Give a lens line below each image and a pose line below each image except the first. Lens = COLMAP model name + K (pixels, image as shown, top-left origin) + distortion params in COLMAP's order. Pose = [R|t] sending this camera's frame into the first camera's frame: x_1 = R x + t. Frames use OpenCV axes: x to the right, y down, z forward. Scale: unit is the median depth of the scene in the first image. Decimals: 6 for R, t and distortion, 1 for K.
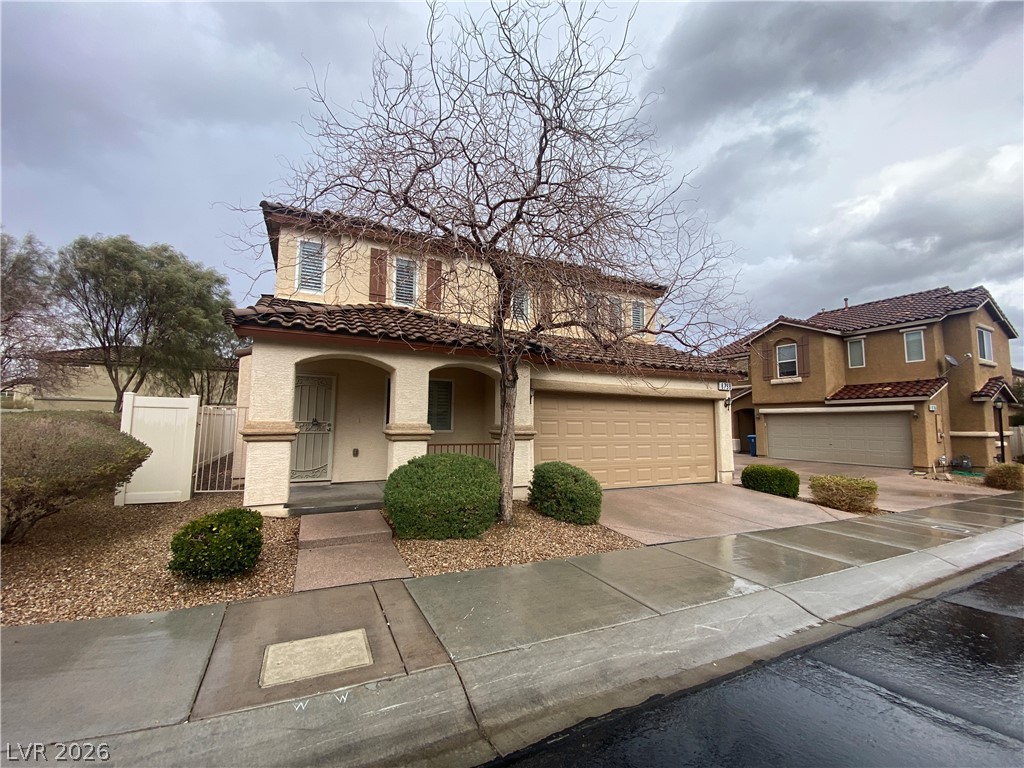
lens RADIAL K [[420.4, 0, 513.2], [0, 420.4, 383.9], [0, 0, 1]] dist [-0.000274, -0.000002]
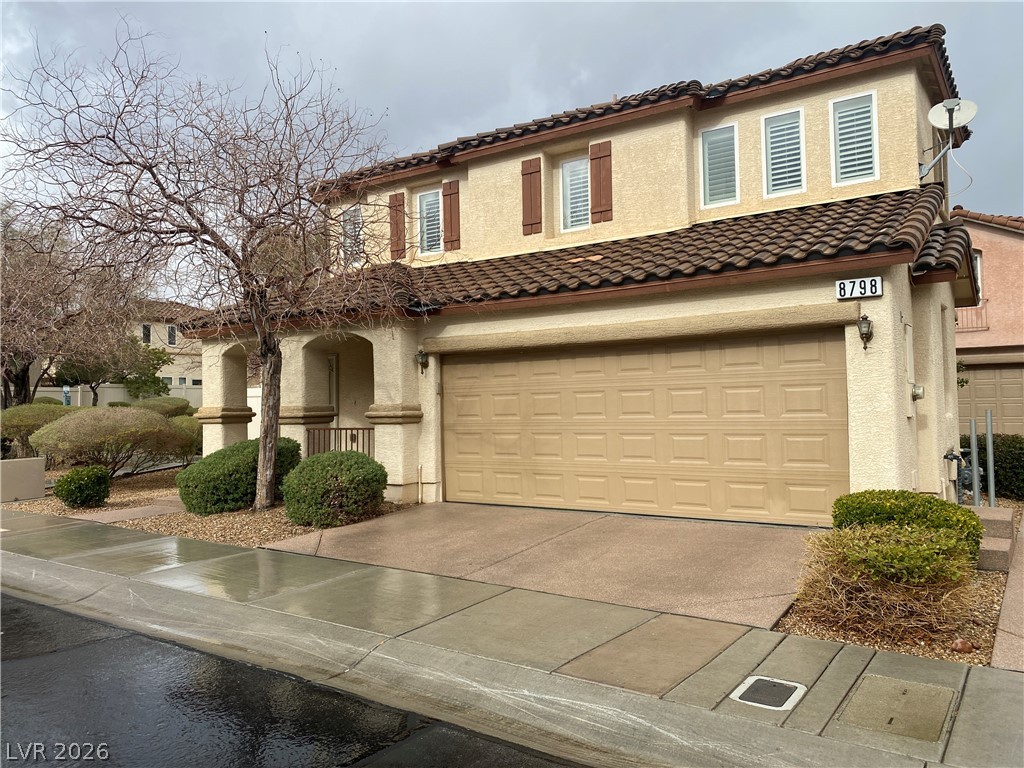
lens RADIAL K [[777.9, 0, 512.4], [0, 777.9, 382.5], [0, 0, 1]] dist [-0.030655, -0.004744]
pose [[0.482198, -0.044811, -0.874916, 1.103856], [0.110815, 0.993789, 0.010175, 0.057181], [0.869026, -0.101860, 0.484168, 0.424896]]
